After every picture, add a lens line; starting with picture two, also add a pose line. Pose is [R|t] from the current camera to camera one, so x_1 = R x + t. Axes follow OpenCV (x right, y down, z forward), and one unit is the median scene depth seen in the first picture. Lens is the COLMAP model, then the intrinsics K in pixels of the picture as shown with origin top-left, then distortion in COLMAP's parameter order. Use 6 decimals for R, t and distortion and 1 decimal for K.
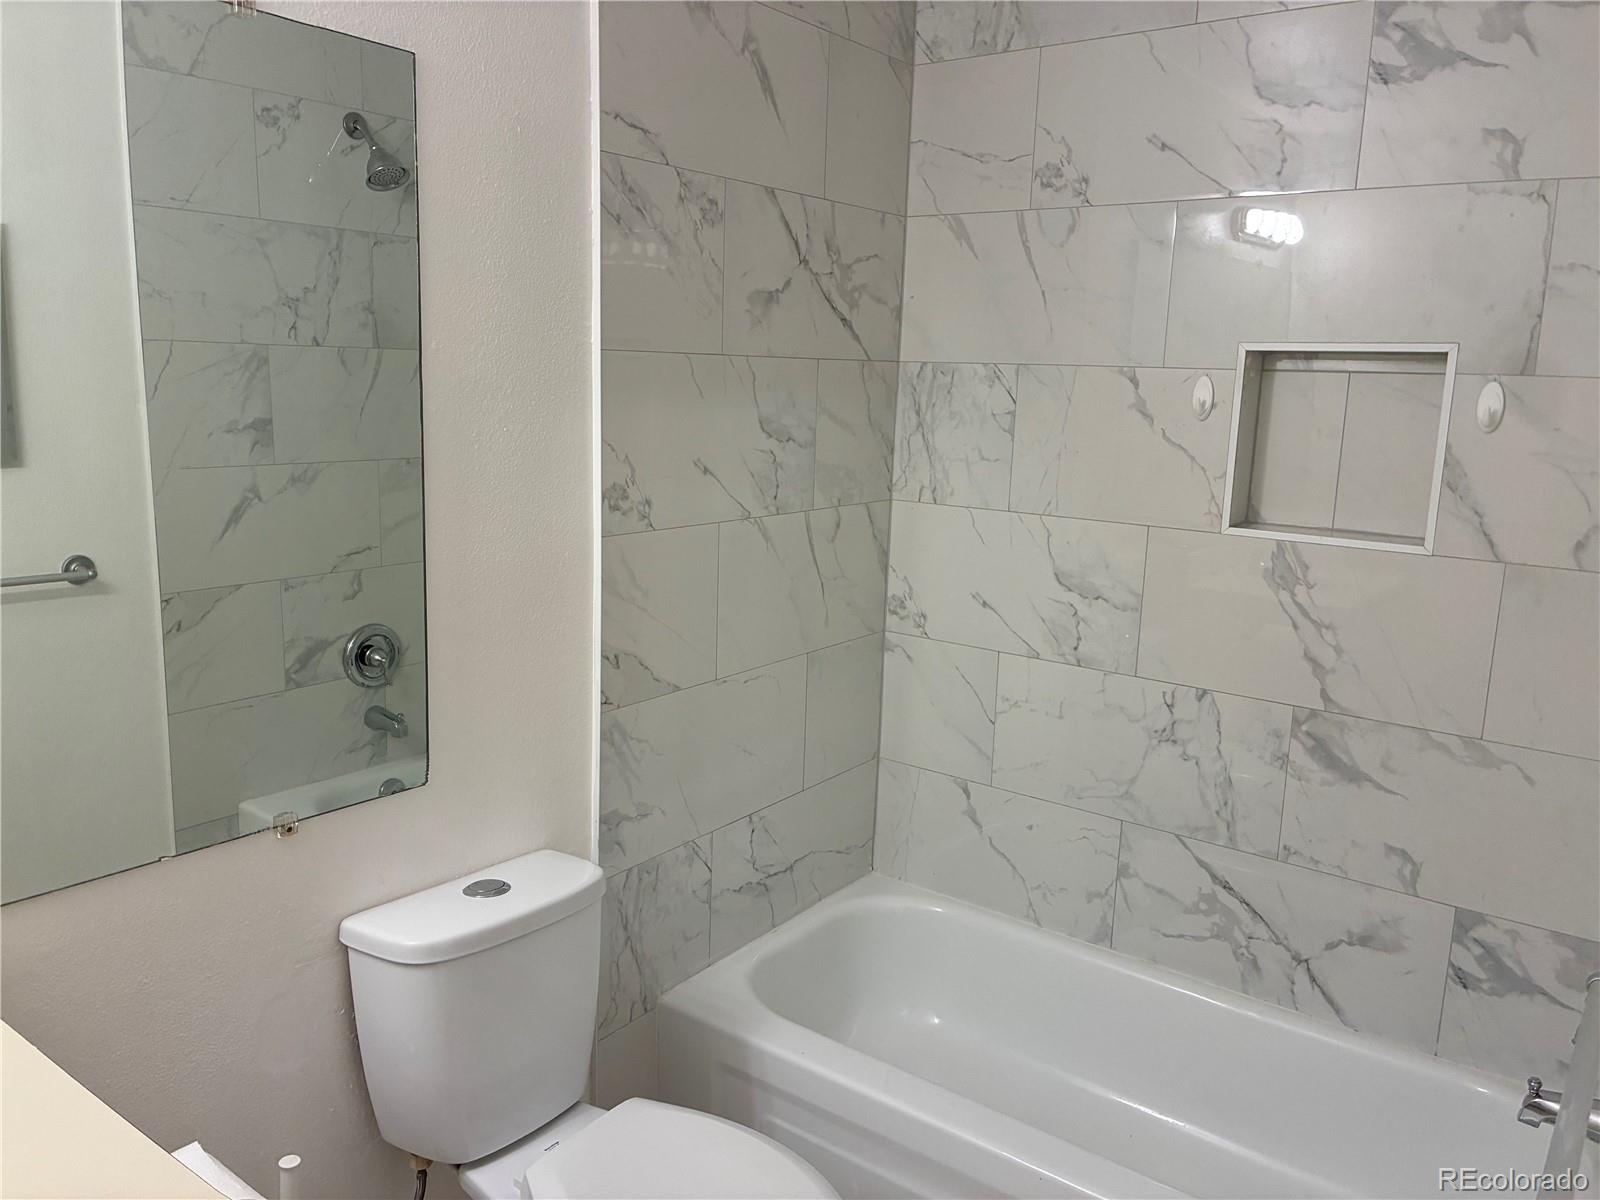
lens RADIAL K [[1225.6, 0, 793.3], [0, 1225.6, 605.7], [0, 0, 1]] dist [0.054474, -0.072484]
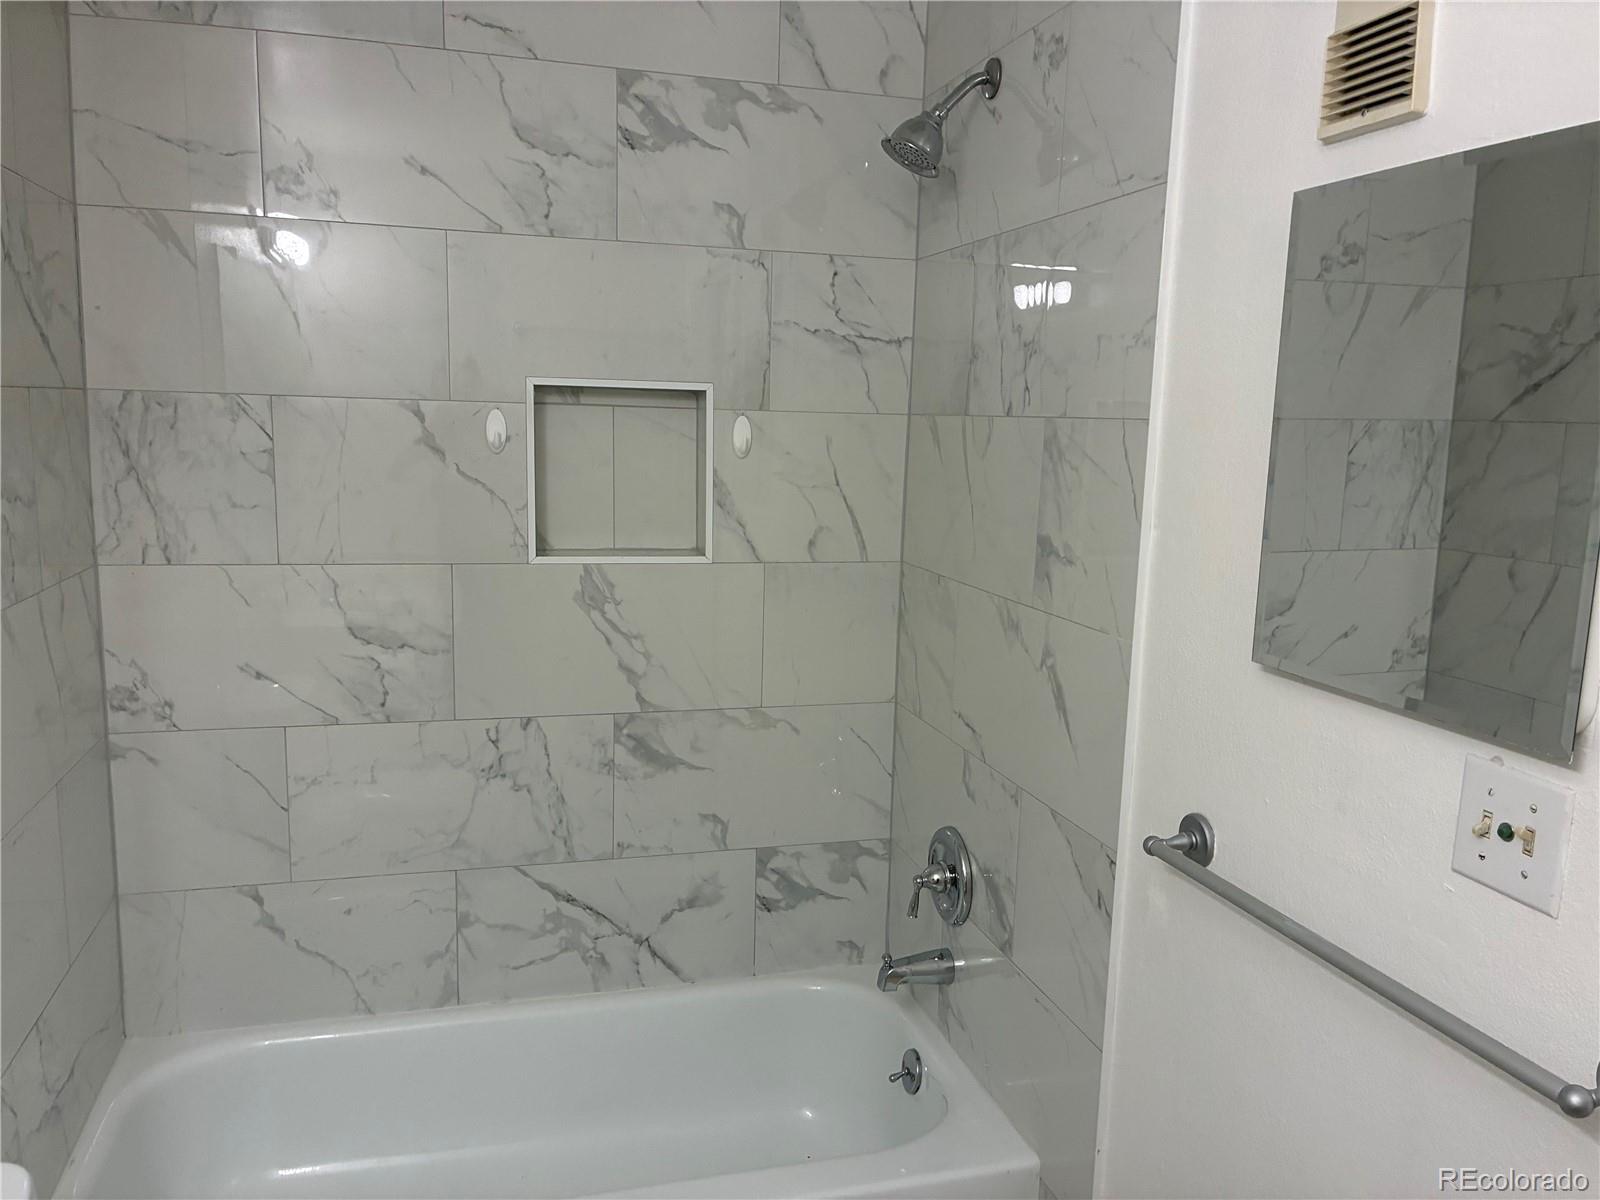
lens RADIAL K [[1225.6, 0, 793.3], [0, 1225.6, 605.7], [0, 0, 1]] dist [0.054474, -0.072484]
pose [[0.596726, -0.143034, 0.789595, -0.320708], [0.139405, 0.987502, 0.073532, -0.066495], [-0.790243, 0.066195, 0.609207, 0.204692]]
